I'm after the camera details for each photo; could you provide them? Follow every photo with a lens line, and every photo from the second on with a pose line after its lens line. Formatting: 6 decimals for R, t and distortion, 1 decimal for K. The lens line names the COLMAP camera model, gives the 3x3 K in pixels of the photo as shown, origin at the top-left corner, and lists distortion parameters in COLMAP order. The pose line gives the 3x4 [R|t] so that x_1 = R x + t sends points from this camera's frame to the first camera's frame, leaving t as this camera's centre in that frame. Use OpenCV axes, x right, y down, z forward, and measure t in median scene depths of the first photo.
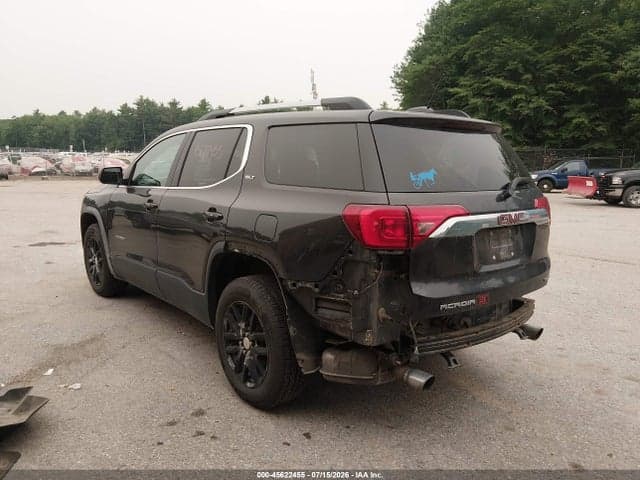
lens RADIAL K [[494.8, 0, 319.7], [0, 494.8, 237.5], [0, 0, 1]] dist [0.072805, -0.121990]
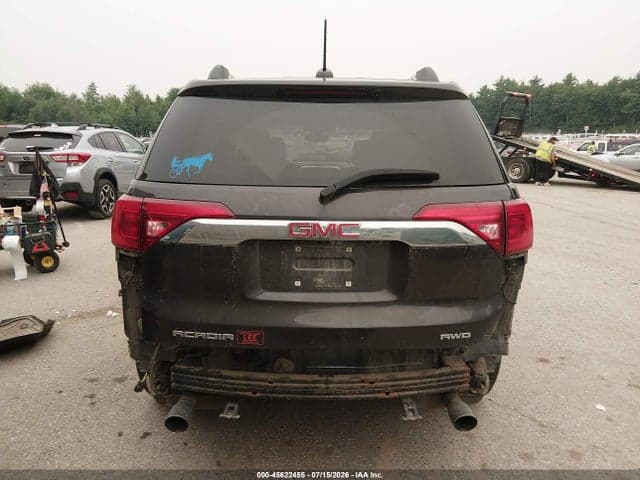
lens RADIAL K [[488.5, 0, 320.0], [0, 488.5, 240.0], [0, 0, 1]] dist [0.087665, -0.138708]
pose [[0.773792, 0.123475, -0.621289, 0.460046], [-0.096775, 0.992347, 0.076689, -0.043865], [0.626004, 0.000784, 0.779820, 0.285135]]
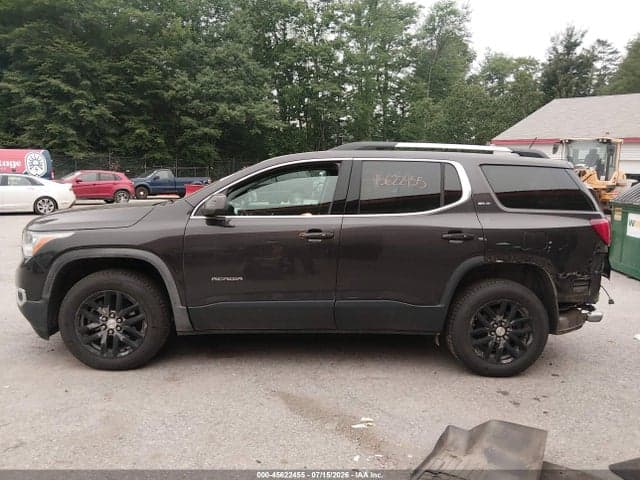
lens RADIAL K [[494.8, 0, 319.7], [0, 494.8, 237.5], [0, 0, 1]] dist [0.072805, -0.121990]
pose [[0.599266, -0.092611, 0.795175, -0.963495], [0.098807, 0.994248, 0.041333, -0.088265], [-0.794429, 0.053800, 0.604969, 0.379513]]
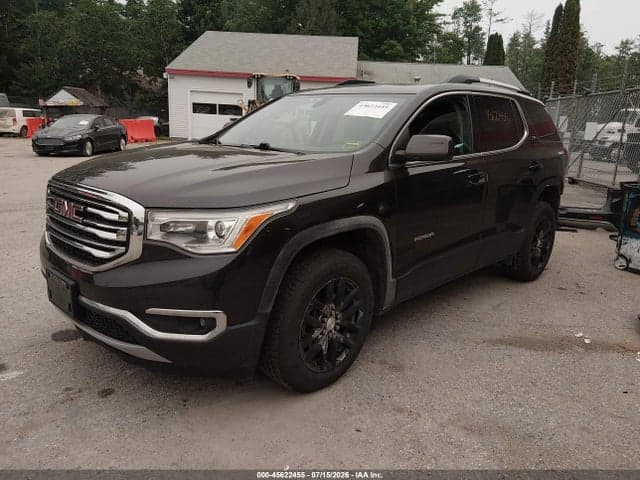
lens RADIAL K [[488.5, 0, 320.0], [0, 488.5, 240.0], [0, 0, 1]] dist [0.087665, -0.138708]
pose [[-0.127124, -0.250479, 0.959739, -1.057709], [0.111223, 0.957887, 0.264728, -0.198233], [-0.985631, 0.140399, -0.093912, 1.227224]]
